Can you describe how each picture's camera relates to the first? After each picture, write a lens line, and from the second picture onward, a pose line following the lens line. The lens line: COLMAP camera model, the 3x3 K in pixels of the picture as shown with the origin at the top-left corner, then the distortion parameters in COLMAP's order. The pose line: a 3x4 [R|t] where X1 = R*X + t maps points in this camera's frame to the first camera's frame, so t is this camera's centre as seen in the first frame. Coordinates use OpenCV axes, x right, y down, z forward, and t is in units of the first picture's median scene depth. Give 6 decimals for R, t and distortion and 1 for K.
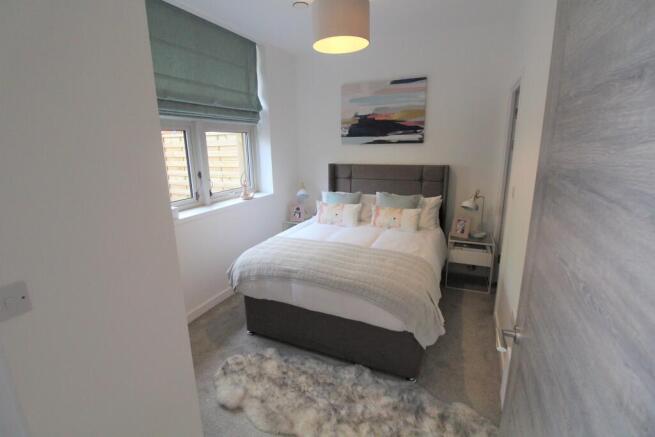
lens RADIAL K [[302.4, 0, 331.4], [0, 302.4, 210.0], [0, 0, 1]] dist [-0.004493, -0.000517]
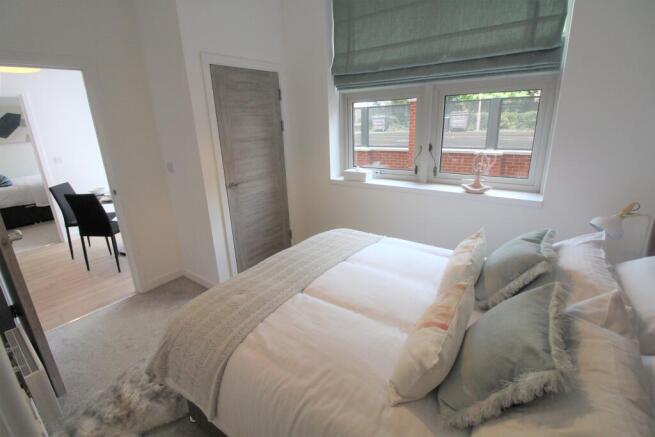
lens RADIAL K [[302.4, 0, 331.4], [0, 302.4, 210.0], [0, 0, 1]] dist [-0.004493, -0.000517]
pose [[-0.201886, 0.298189, -0.932912, 0.537787], [-0.180095, 0.924981, 0.334628, -0.205479], [0.962709, 0.235569, -0.133039, 0.943541]]
